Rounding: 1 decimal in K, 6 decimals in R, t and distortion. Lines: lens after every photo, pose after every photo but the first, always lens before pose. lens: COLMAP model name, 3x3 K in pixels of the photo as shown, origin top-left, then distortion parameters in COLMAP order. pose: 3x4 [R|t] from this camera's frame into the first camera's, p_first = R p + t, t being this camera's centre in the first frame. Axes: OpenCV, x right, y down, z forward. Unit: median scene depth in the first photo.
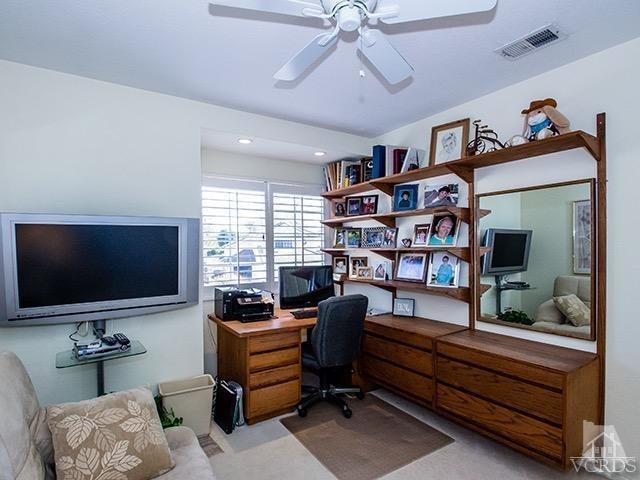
lens RADIAL K [[344.2, 0, 319.9], [0, 344.2, 247.0], [0, 0, 1]] dist [0.000928, 0.000062]
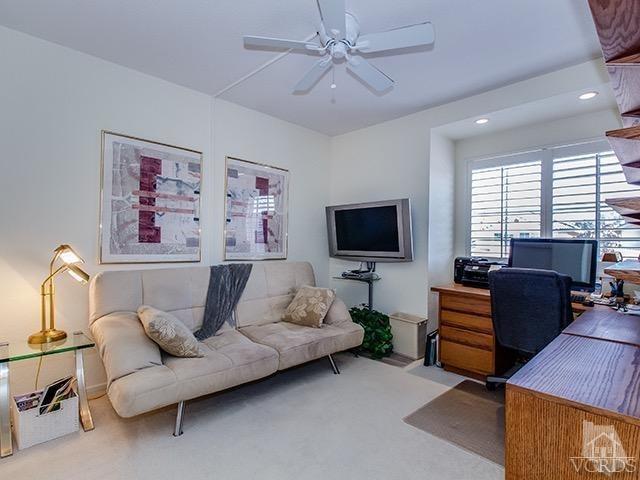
lens RADIAL K [[333.6, 0, 320.0], [0, 333.6, 240.0], [0, 0, 1]] dist [0.001353, -0.000175]
pose [[0.168350, 0.013924, -0.985629, 0.805224], [-0.019329, 0.999755, 0.010823, 0.068073], [0.985538, 0.017229, 0.168577, 0.367535]]
